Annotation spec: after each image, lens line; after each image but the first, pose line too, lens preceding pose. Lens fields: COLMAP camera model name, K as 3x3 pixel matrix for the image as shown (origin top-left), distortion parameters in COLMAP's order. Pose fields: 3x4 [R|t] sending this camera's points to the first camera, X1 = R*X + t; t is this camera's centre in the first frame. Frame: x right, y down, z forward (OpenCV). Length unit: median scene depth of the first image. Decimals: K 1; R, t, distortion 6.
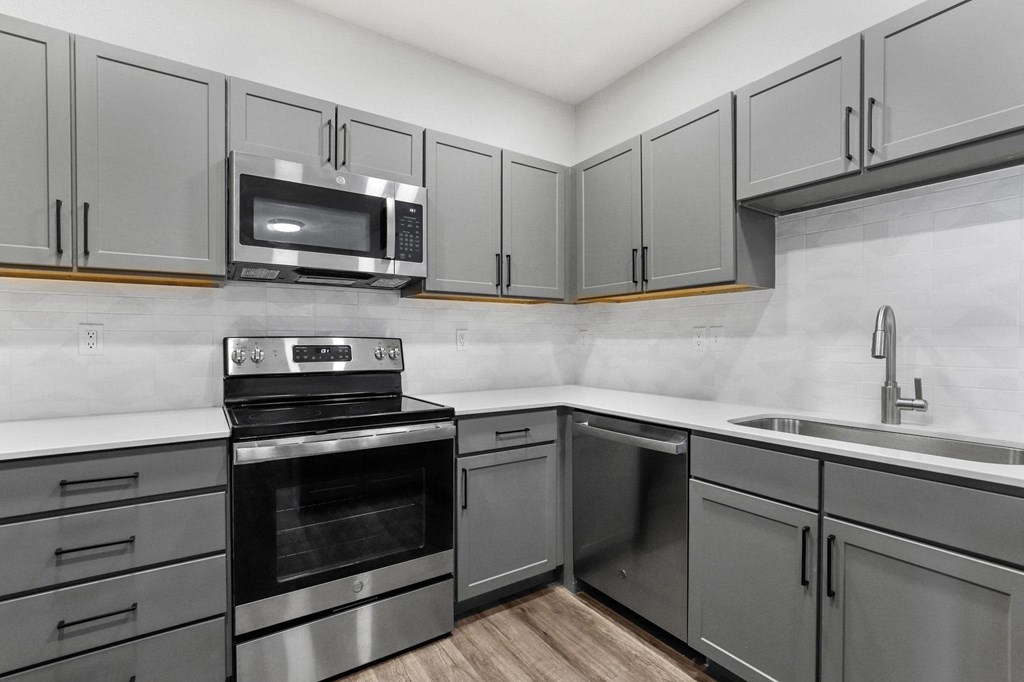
lens RADIAL K [[464.6, 0, 512.0], [0, 464.6, 341.0], [0, 0, 1]] dist [-0.000727, -0.000011]
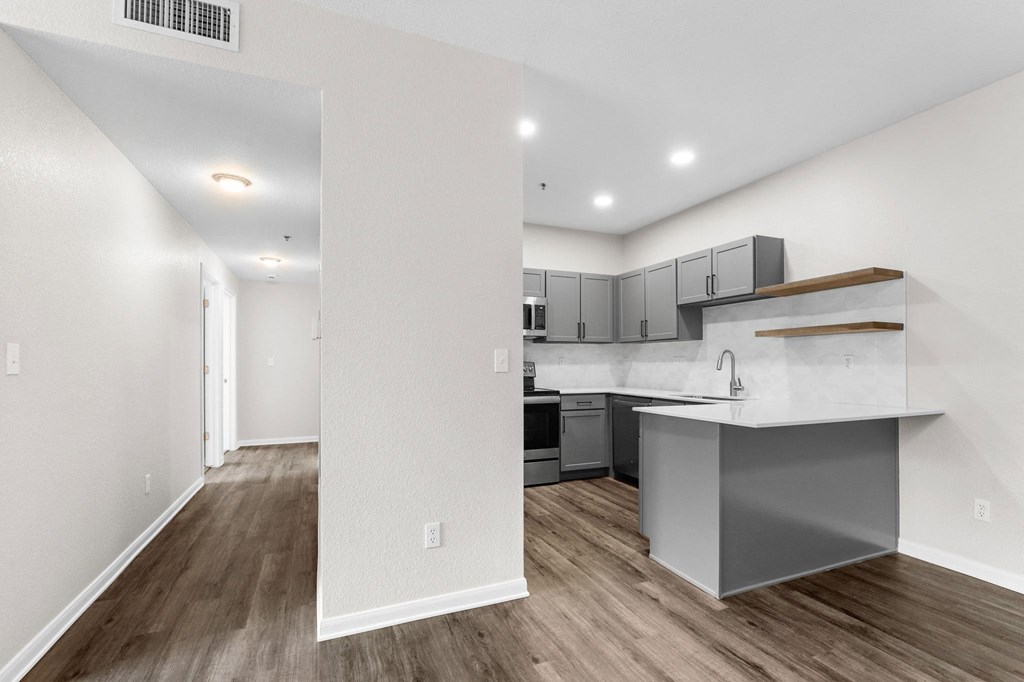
lens RADIAL K [[467.7, 0, 512.7], [0, 467.7, 356.9], [0, 0, 1]] dist [-0.001134, -0.000120]
pose [[0.980803, -0.002150, -0.194990, 0.100338], [-0.000663, 0.999897, -0.014362, 0.001503], [0.195000, 0.014216, 0.980700, -1.281262]]
